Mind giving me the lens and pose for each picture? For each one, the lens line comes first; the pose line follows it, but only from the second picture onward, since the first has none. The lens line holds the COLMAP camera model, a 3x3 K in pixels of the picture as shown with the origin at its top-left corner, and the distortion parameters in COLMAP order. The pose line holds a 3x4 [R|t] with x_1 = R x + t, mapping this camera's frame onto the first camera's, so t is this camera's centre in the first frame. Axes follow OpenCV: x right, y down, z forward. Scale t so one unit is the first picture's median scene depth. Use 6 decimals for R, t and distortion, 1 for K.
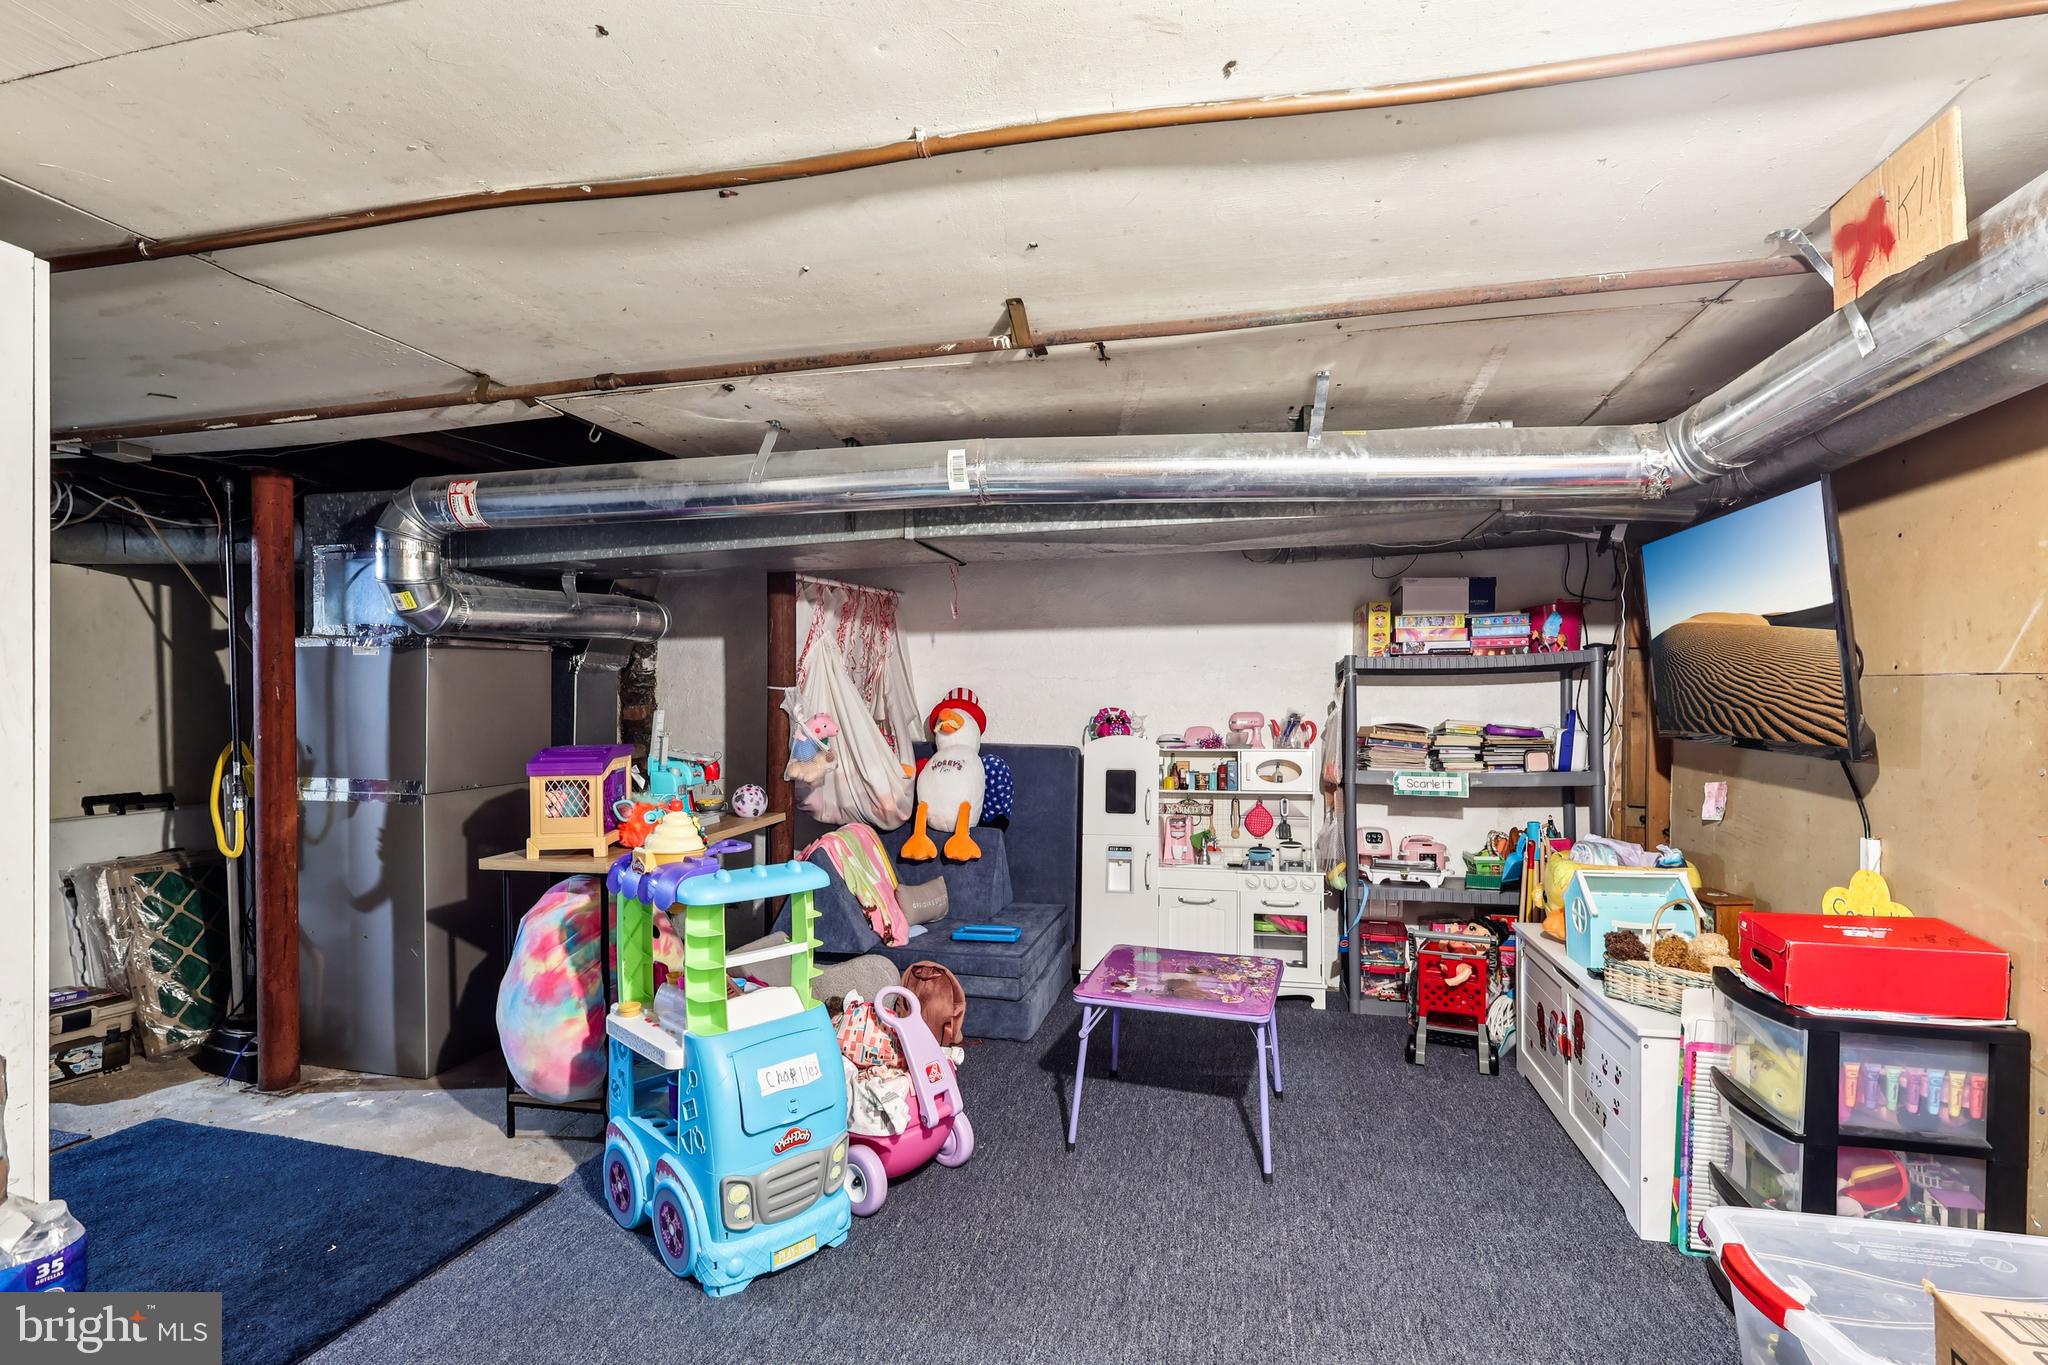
lens RADIAL K [[960.0, 0, 1035.2], [0, 960.0, 695.3], [0, 0, 1]] dist [-0.003350, -0.000470]
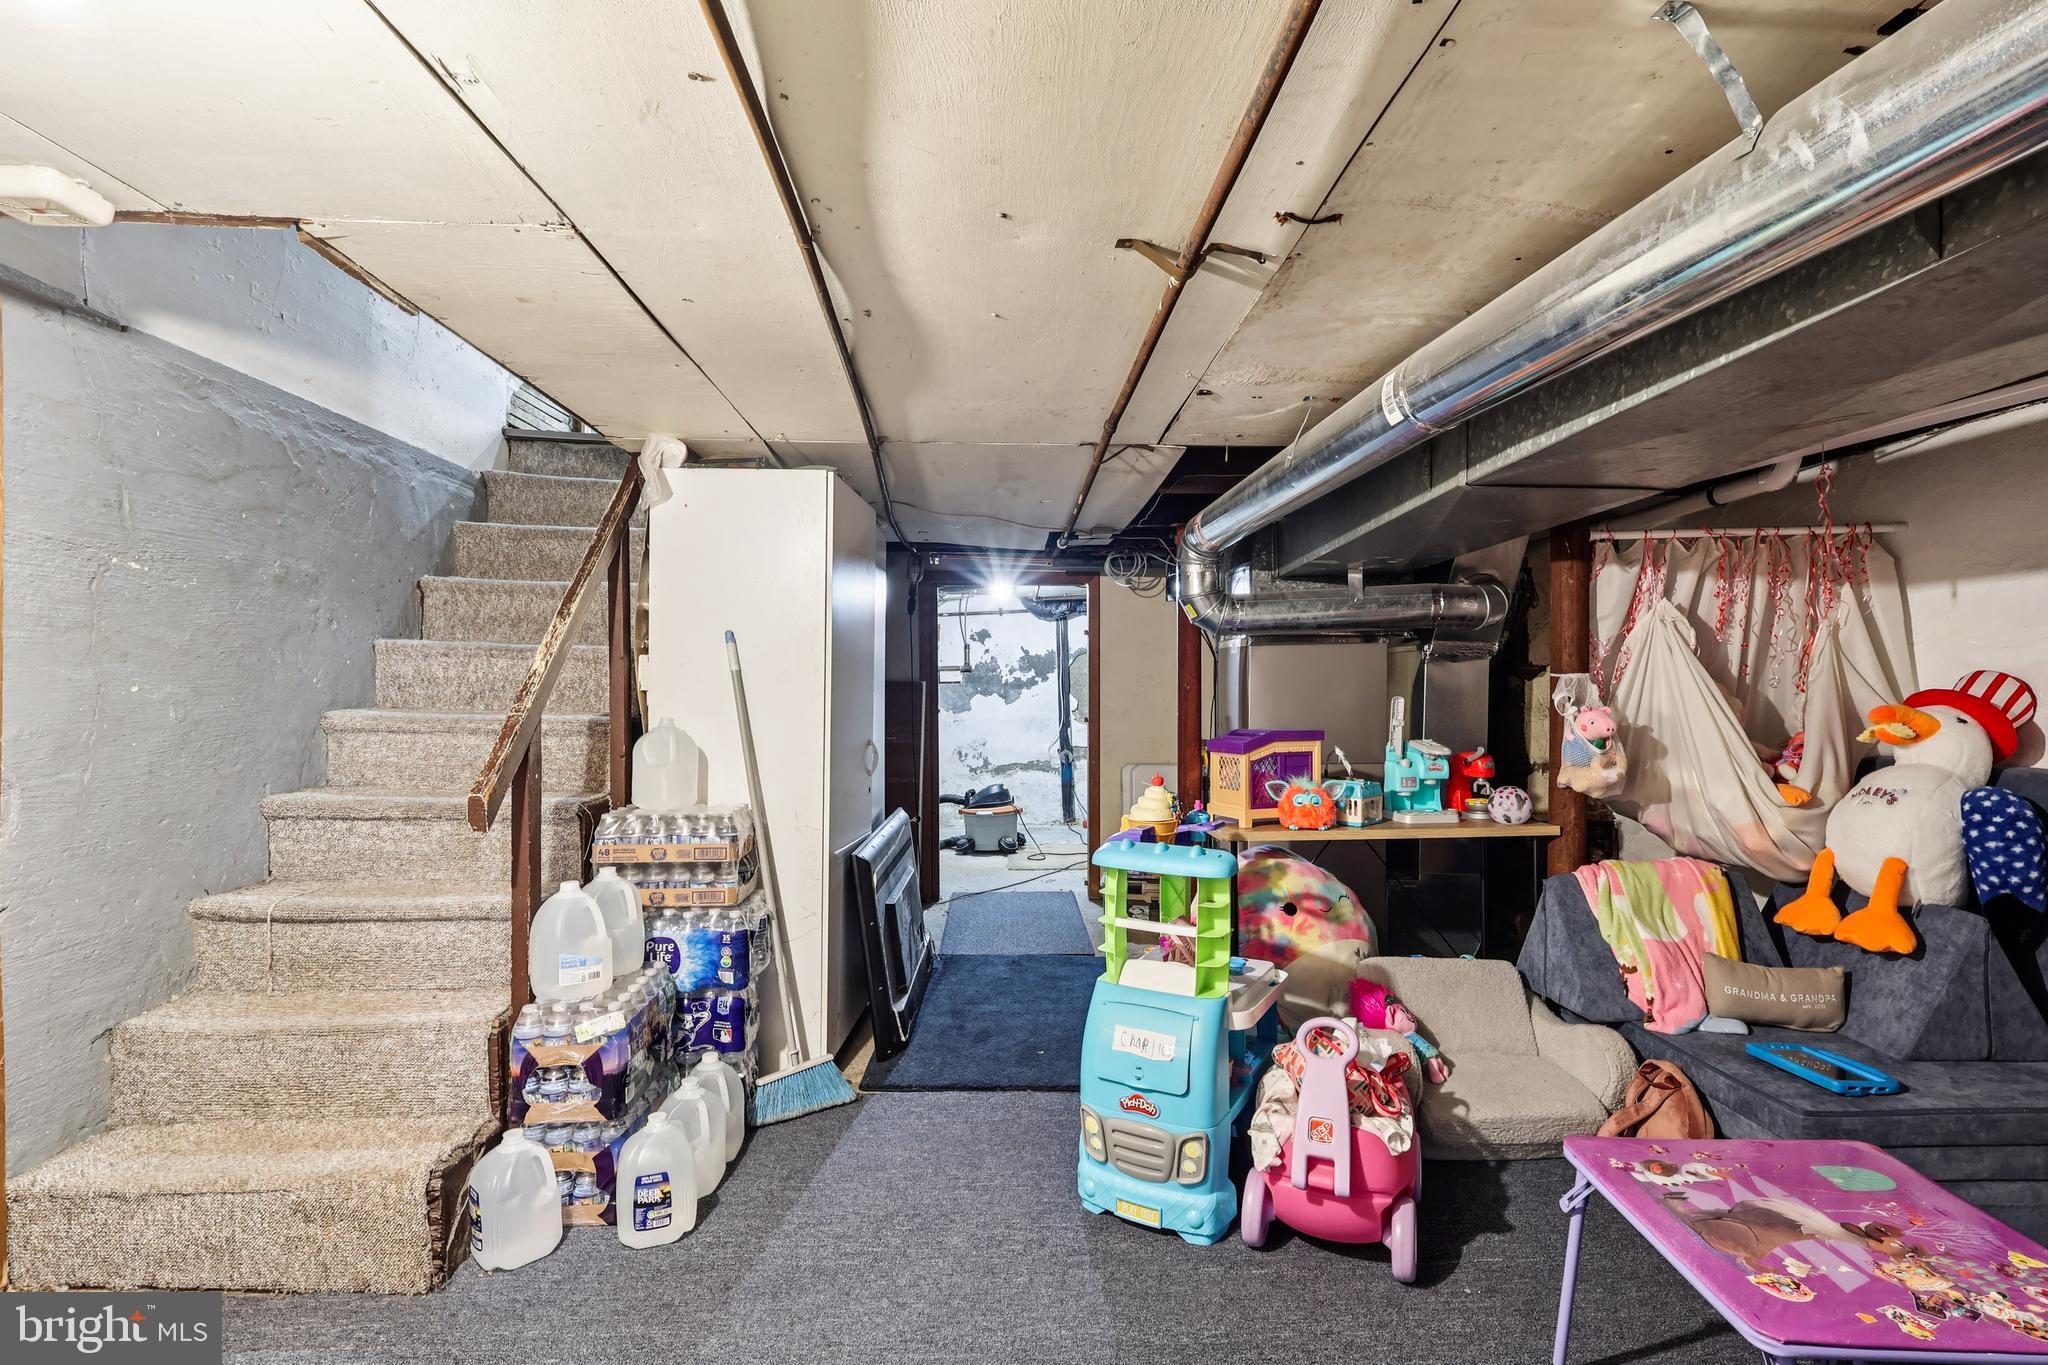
lens RADIAL K [[960.0, 0, 1030.4], [0, 960.0, 682.0], [0, 0, 1]] dist [-0.003350, -0.000470]
pose [[0.255813, -0.004137, -0.966717, 0.562774], [0.000049, 0.999991, -0.004266, 0.002245], [0.966726, 0.001044, 0.255811, 0.469326]]
